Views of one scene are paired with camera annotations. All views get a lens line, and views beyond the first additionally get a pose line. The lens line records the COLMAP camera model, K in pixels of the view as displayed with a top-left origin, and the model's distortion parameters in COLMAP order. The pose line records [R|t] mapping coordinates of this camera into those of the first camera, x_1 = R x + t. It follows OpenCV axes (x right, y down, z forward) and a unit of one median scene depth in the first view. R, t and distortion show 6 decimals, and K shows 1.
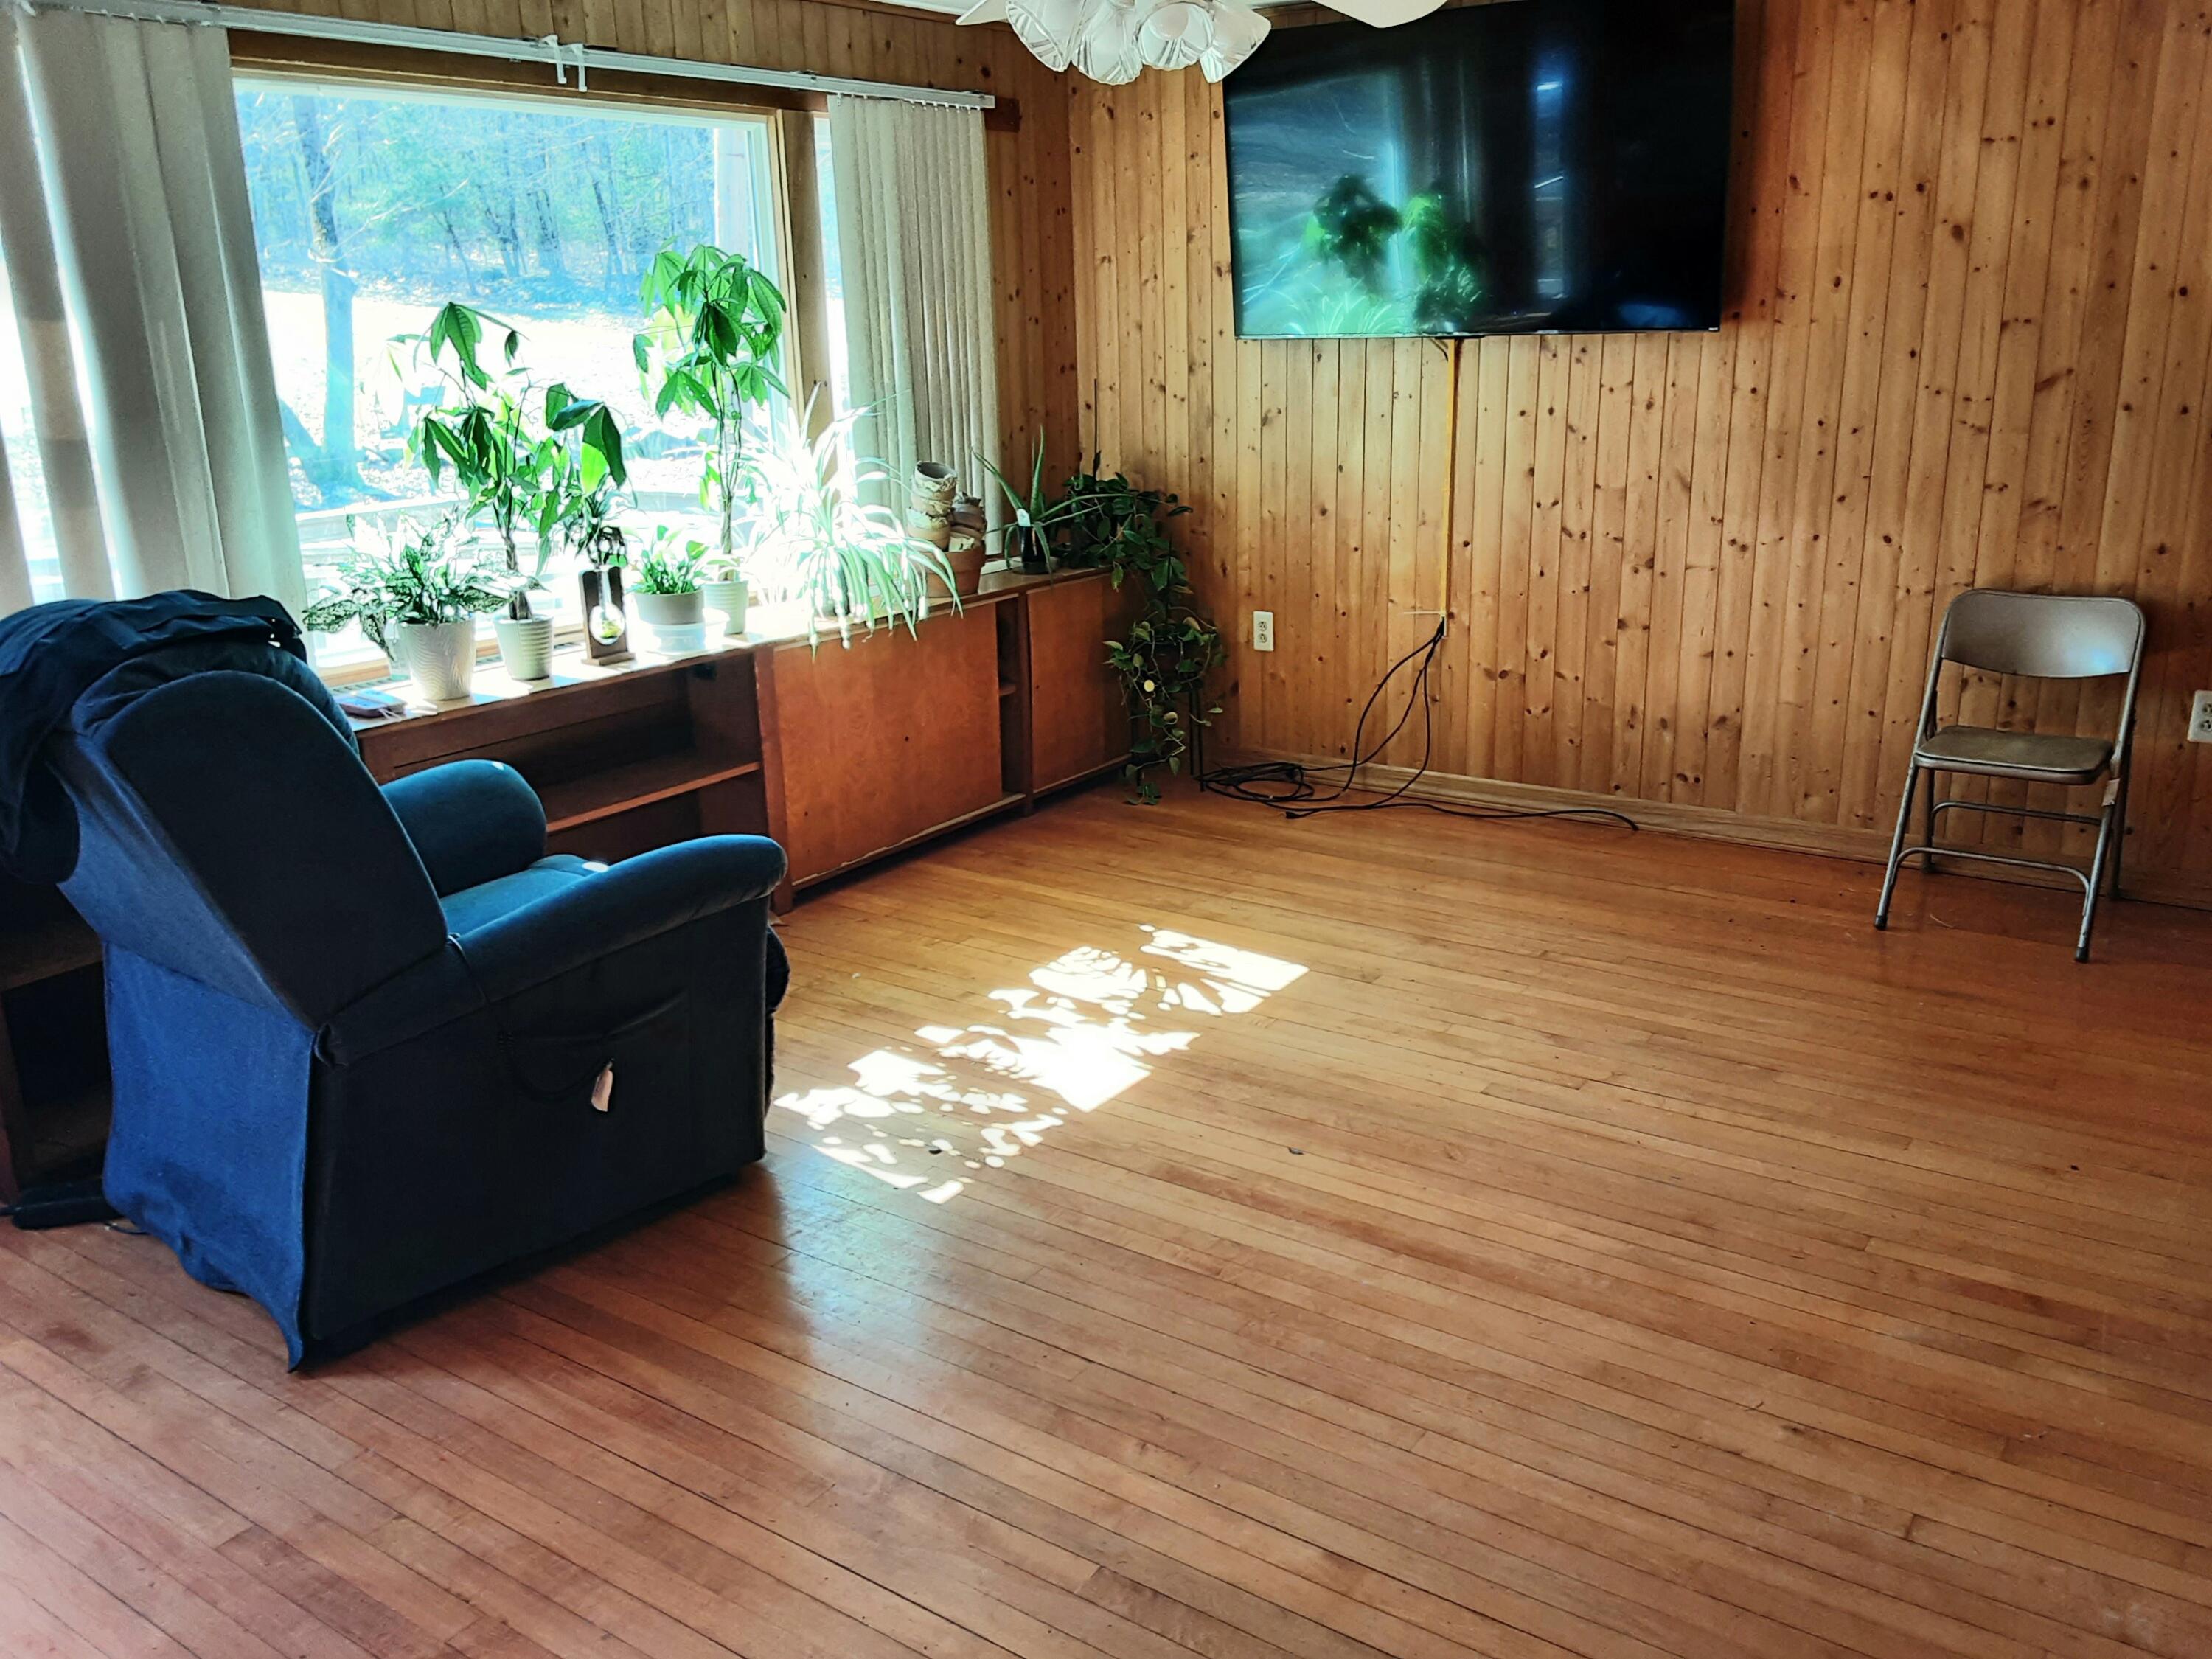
lens RADIAL K [[1753.1, 0, 1133.6], [0, 1753.1, 837.6], [0, 0, 1]] dist [0.160034, -0.232491]
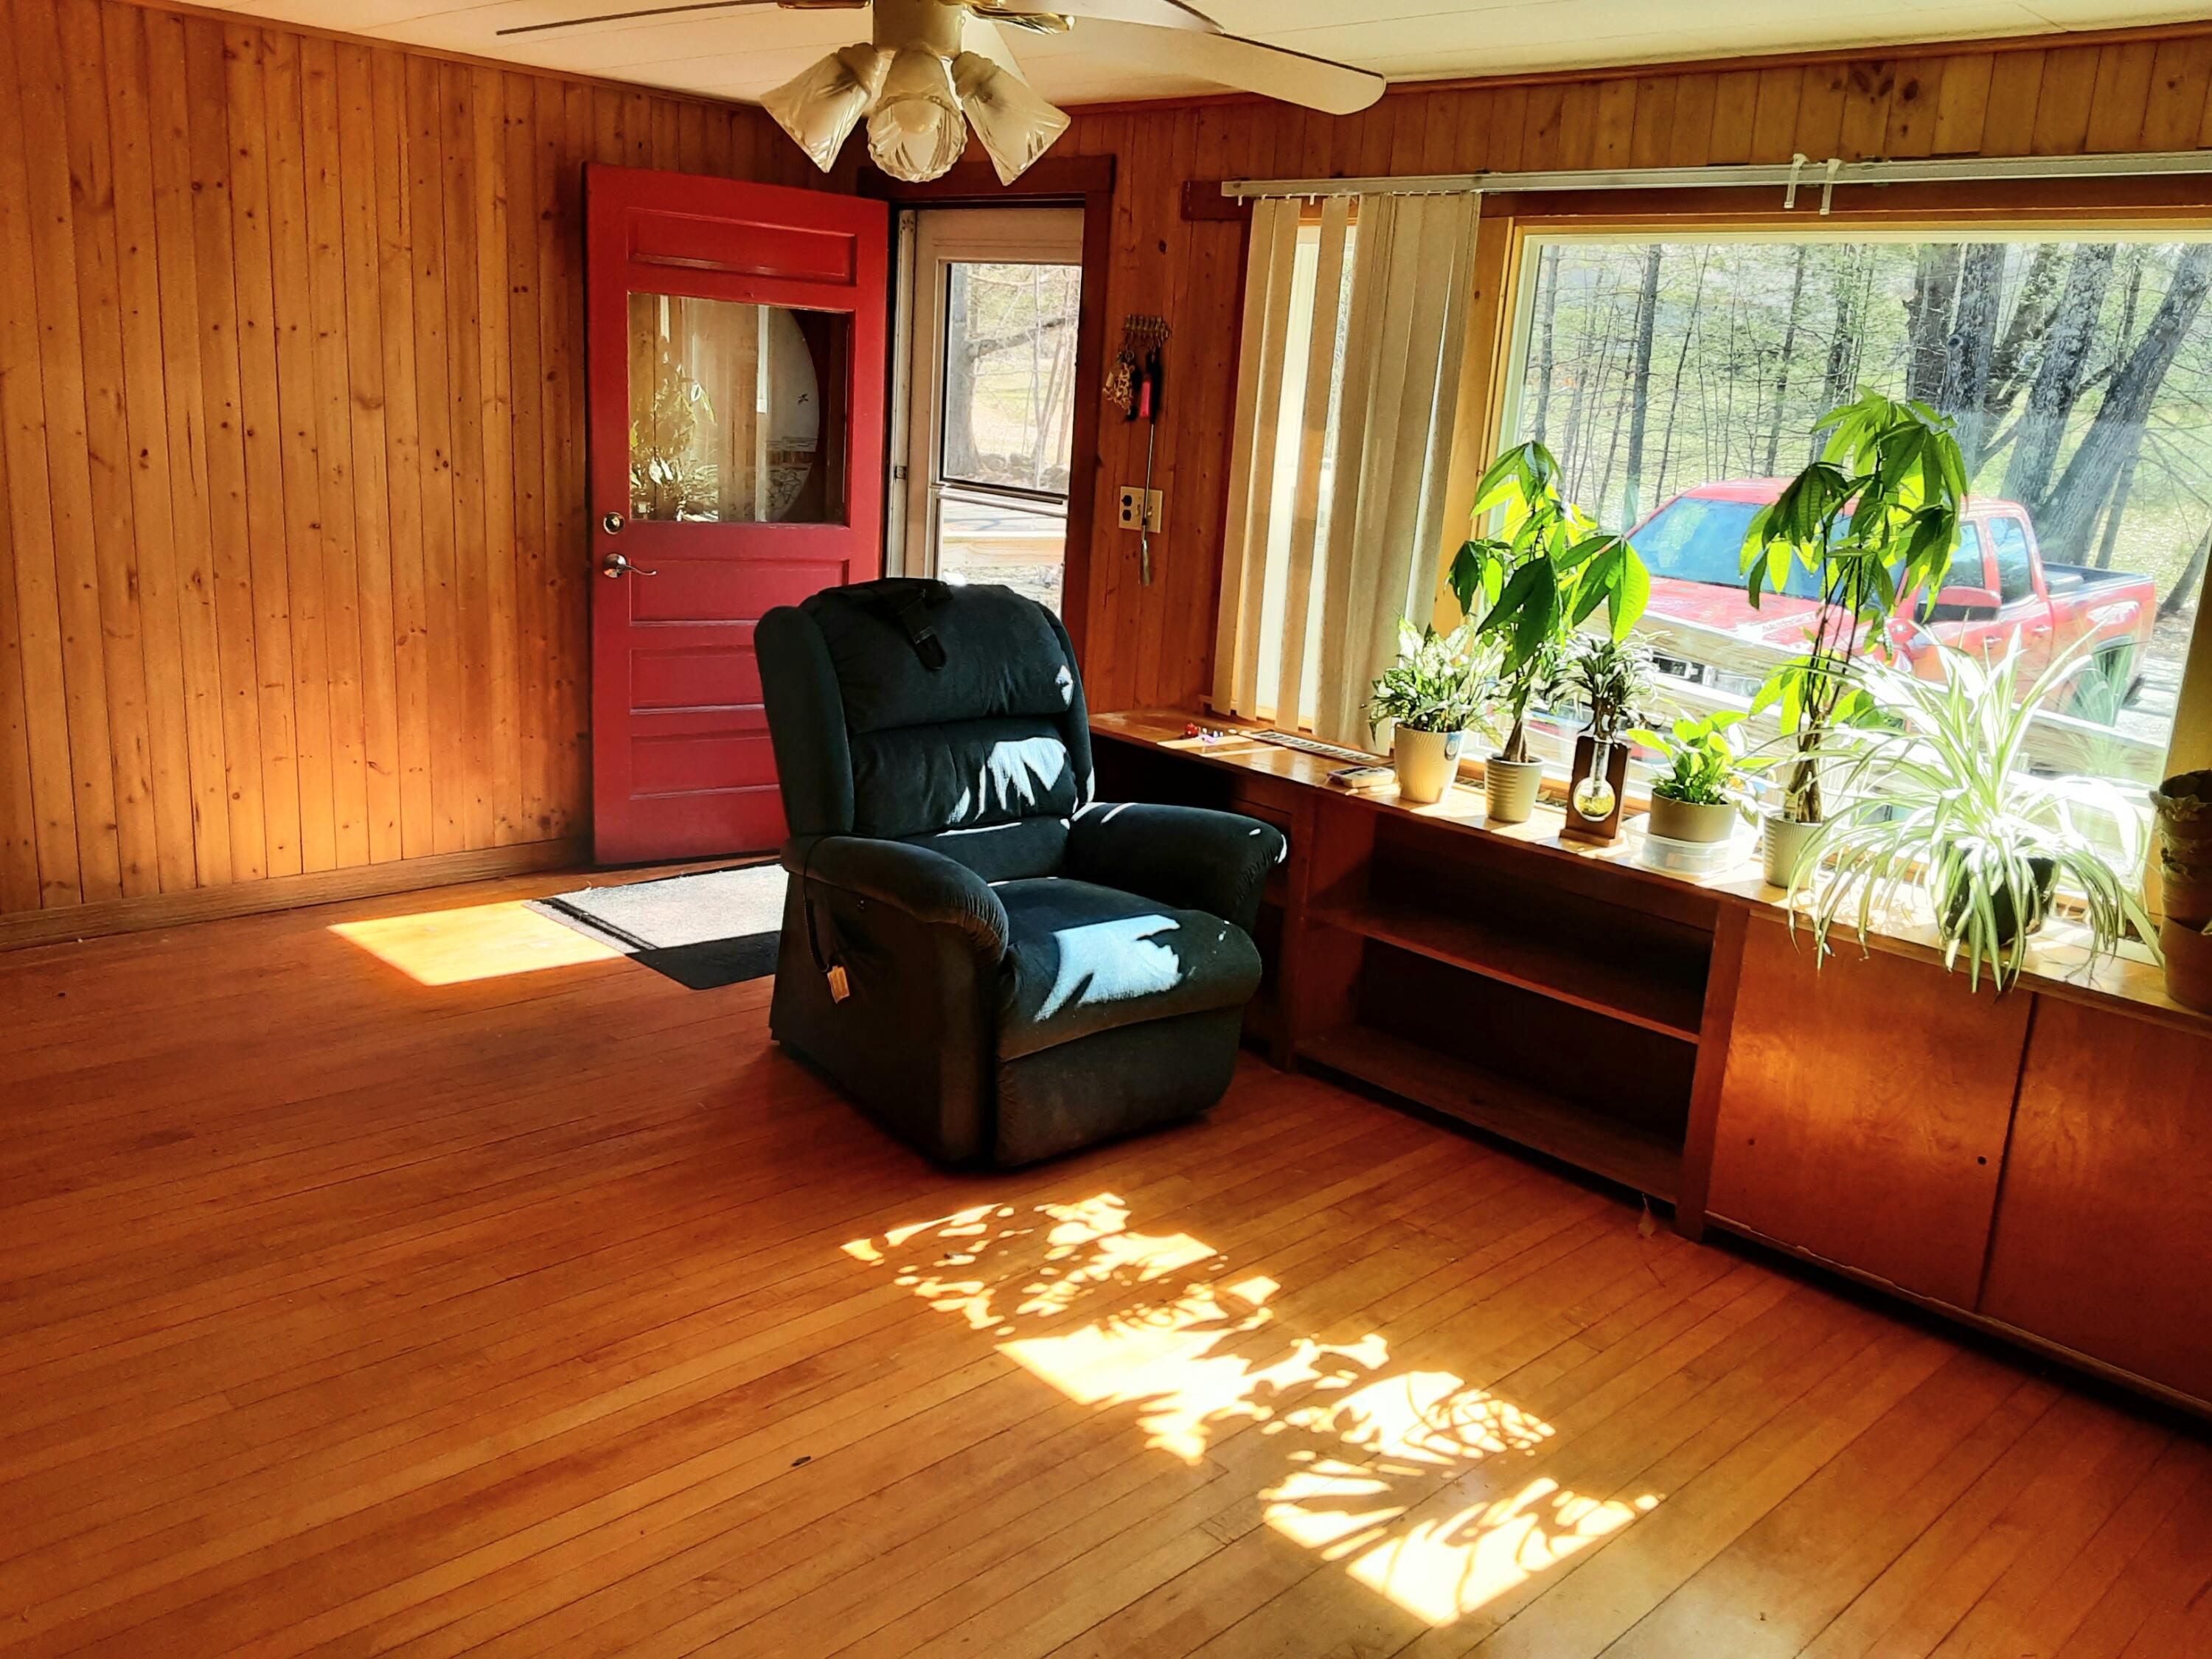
lens RADIAL K [[1753.1, 0, 1133.6], [0, 1753.1, 837.6], [0, 0, 1]] dist [0.160034, -0.232491]
pose [[-0.174776, 0.244408, -0.953791, 0.632638], [-0.354717, 0.888025, 0.292555, -0.296765], [0.918493, 0.389457, -0.068510, 0.900823]]
